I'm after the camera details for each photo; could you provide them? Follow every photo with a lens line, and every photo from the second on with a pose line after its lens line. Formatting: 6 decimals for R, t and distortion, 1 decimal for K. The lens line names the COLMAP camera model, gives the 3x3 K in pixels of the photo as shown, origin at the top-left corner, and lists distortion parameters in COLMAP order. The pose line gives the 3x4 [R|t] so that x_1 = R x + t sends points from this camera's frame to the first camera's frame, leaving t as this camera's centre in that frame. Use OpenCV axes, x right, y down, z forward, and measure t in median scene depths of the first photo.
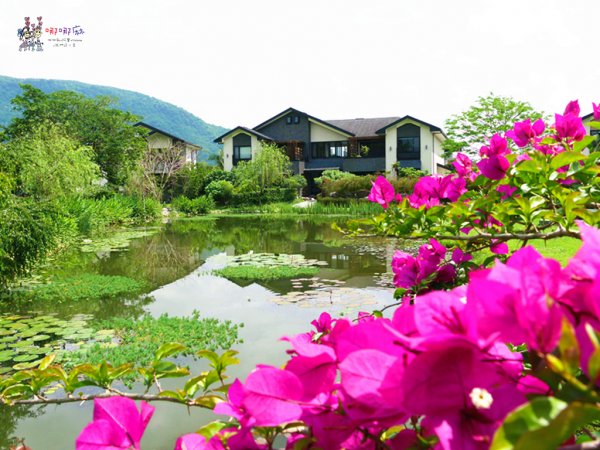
lens RADIAL K [[554.4, 0, 300.0], [0, 554.4, 225.0], [0, 0, 1]] dist [-0.012132, -0.008212]
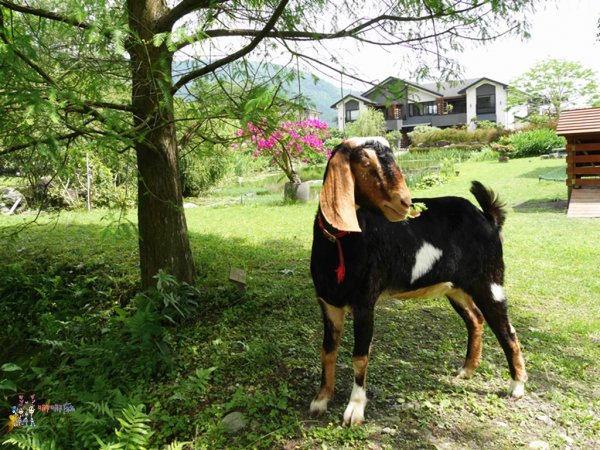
lens RADIAL K [[497.1, 0, 318.2], [0, 497.1, 224.7], [0, 0, 1]] dist [-0.002540, -0.001236]
pose [[0.978116, -0.008875, -0.207870, 0.060328], [0.028129, 0.995557, 0.089858, 0.016581], [0.206149, -0.093739, 0.974020, -0.167745]]
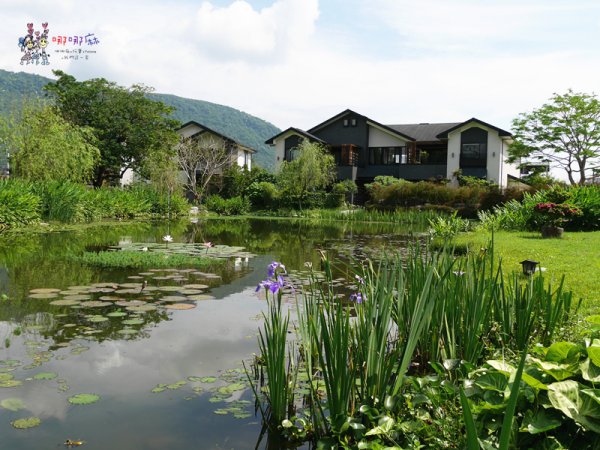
lens RADIAL K [[554.4, 0, 300.0], [0, 554.4, 225.0], [0, 0, 1]] dist [-0.012132, -0.008212]
pose [[0.987839, 0.051589, -0.146672, 0.057300], [-0.055912, 0.998110, -0.025498, 0.012023], [0.145079, 0.033389, 0.988857, 0.084441]]
